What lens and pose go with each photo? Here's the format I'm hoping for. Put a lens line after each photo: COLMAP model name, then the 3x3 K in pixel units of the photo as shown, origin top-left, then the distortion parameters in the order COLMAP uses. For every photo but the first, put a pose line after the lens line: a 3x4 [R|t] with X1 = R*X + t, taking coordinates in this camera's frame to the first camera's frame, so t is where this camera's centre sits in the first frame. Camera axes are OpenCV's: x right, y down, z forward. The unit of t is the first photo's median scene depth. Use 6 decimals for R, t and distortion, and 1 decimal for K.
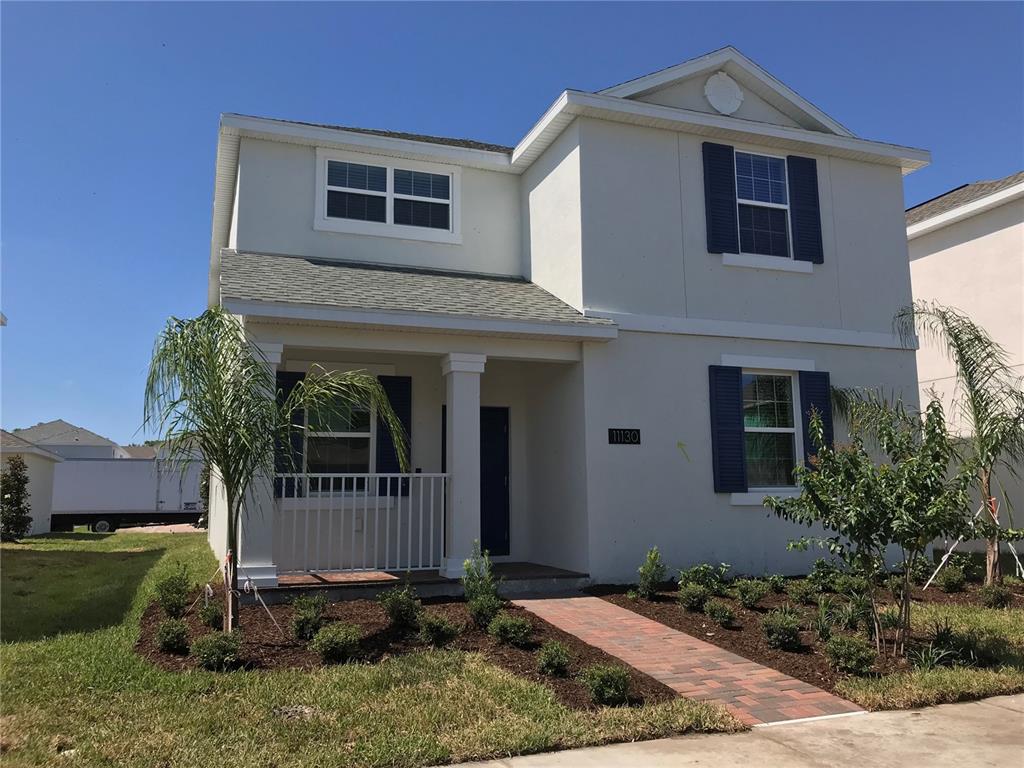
lens RADIAL K [[841.5, 0, 512.0], [0, 841.5, 384.0], [0, 0, 1]] dist [0.106484, -0.178323]
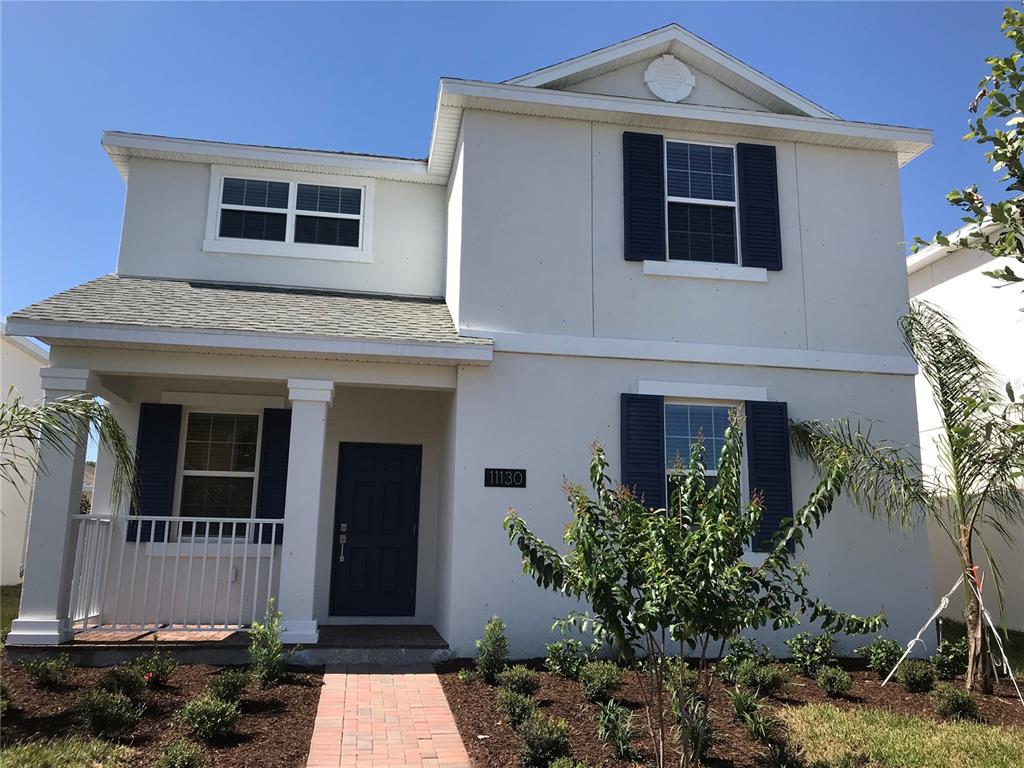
lens RADIAL K [[841.5, 0, 512.0], [0, 841.5, 384.0], [0, 0, 1]] dist [0.106484, -0.178323]
pose [[0.982577, -0.009159, -0.185632, 0.265208], [-0.001379, 0.998398, -0.056557, 0.014664], [0.185852, 0.055828, 0.980990, 0.158182]]
